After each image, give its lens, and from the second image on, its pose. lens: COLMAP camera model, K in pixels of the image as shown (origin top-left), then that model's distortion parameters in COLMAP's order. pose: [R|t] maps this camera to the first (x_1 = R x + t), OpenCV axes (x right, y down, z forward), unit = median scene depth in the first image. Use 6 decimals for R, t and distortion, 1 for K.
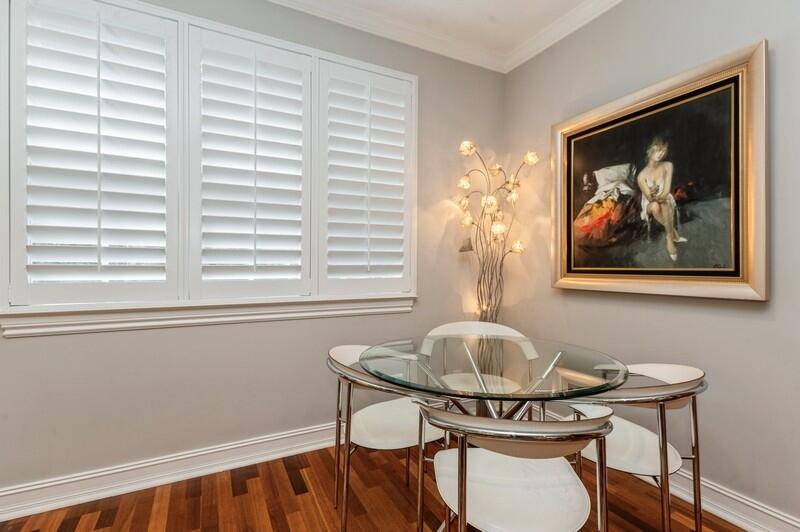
lens RADIAL K [[376.4, 0, 400.0], [0, 376.4, 266.0], [0, 0, 1]] dist [0.000635, 0.000069]
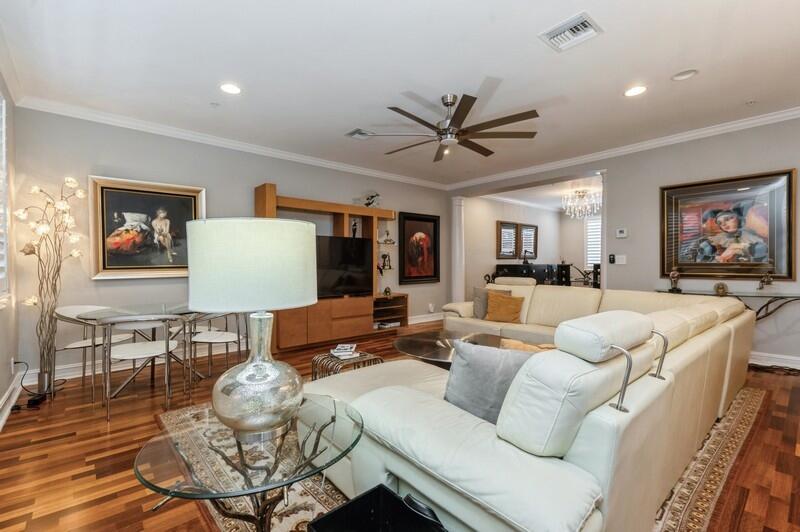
lens RADIAL K [[361.1, 0, 400.0], [0, 361.1, 266.0], [0, 0, 1]] dist [-0.000452, -0.000074]
pose [[-0.244229, -0.013191, 0.969628, -1.582044], [0.009462, 0.999827, 0.015985, -0.012121], [-0.969671, 0.013078, -0.244063, 0.148842]]
